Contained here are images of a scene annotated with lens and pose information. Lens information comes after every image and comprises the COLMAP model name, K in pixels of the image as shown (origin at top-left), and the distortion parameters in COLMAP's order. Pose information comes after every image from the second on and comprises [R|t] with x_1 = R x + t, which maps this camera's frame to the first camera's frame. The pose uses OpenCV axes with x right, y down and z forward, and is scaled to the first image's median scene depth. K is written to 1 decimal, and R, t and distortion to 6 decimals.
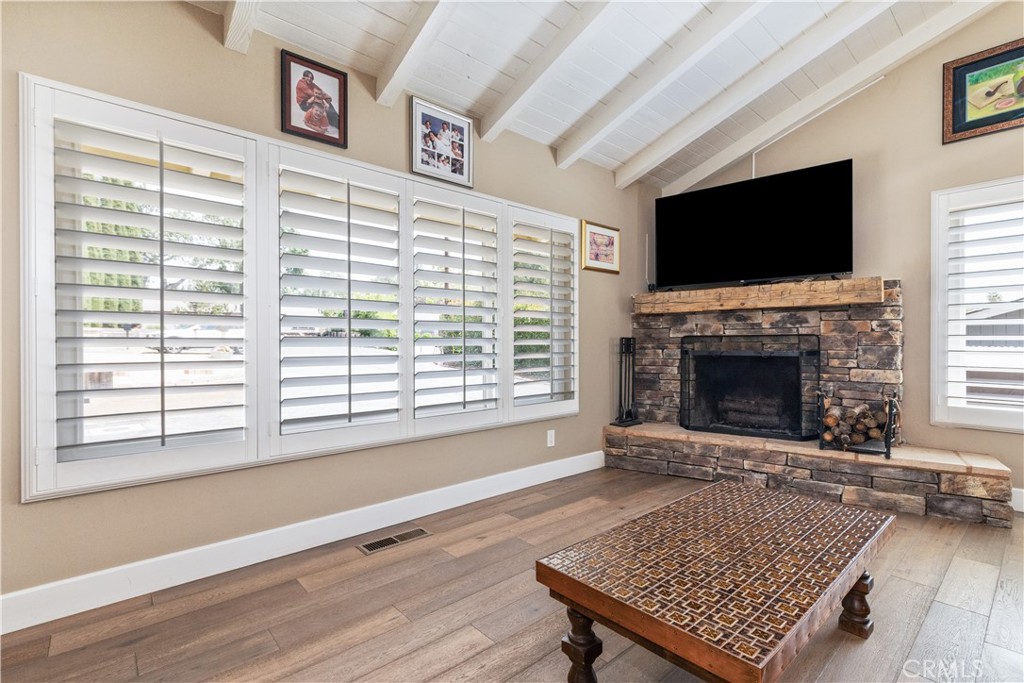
lens RADIAL K [[453.7, 0, 510.9], [0, 453.7, 344.9], [0, 0, 1]] dist [0.001515, -0.000034]
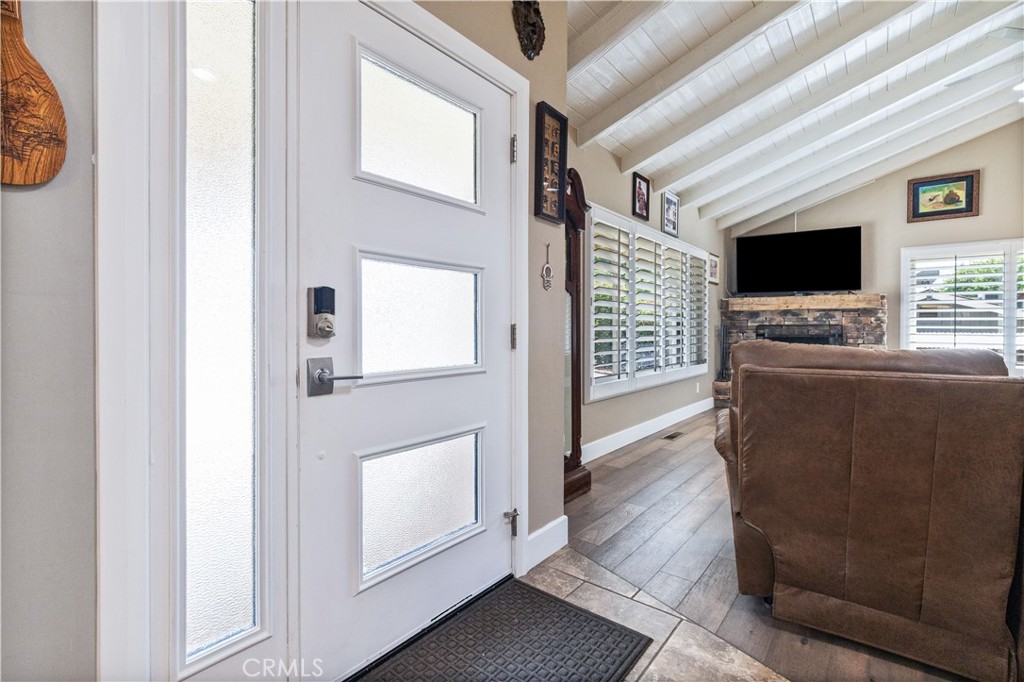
lens RADIAL K [[453.7, 0, 517.1], [0, 453.7, 334.9], [0, 0, 1]] dist [0.001515, -0.000034]
pose [[0.984305, 0.001745, 0.176469, -0.955271], [-0.003108, 0.999967, 0.007444, 0.007188], [-0.176450, -0.007875, 0.984278, -0.555166]]
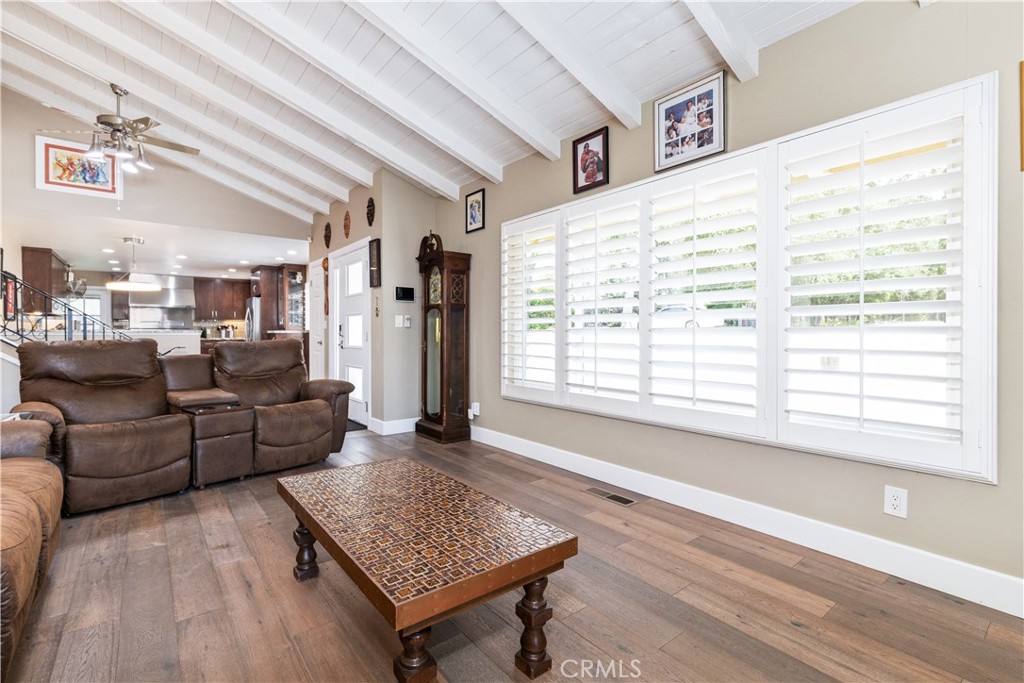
lens RADIAL K [[471.0, 0, 516.7], [0, 471.0, 330.8], [0, 0, 1]] dist [0.002223, 0.000425]
pose [[-0.031659, -0.000665, -0.999499, 0.792511], [-0.000411, 1.000000, -0.000653, -0.007388], [0.999499, 0.000390, -0.031659, 0.624349]]
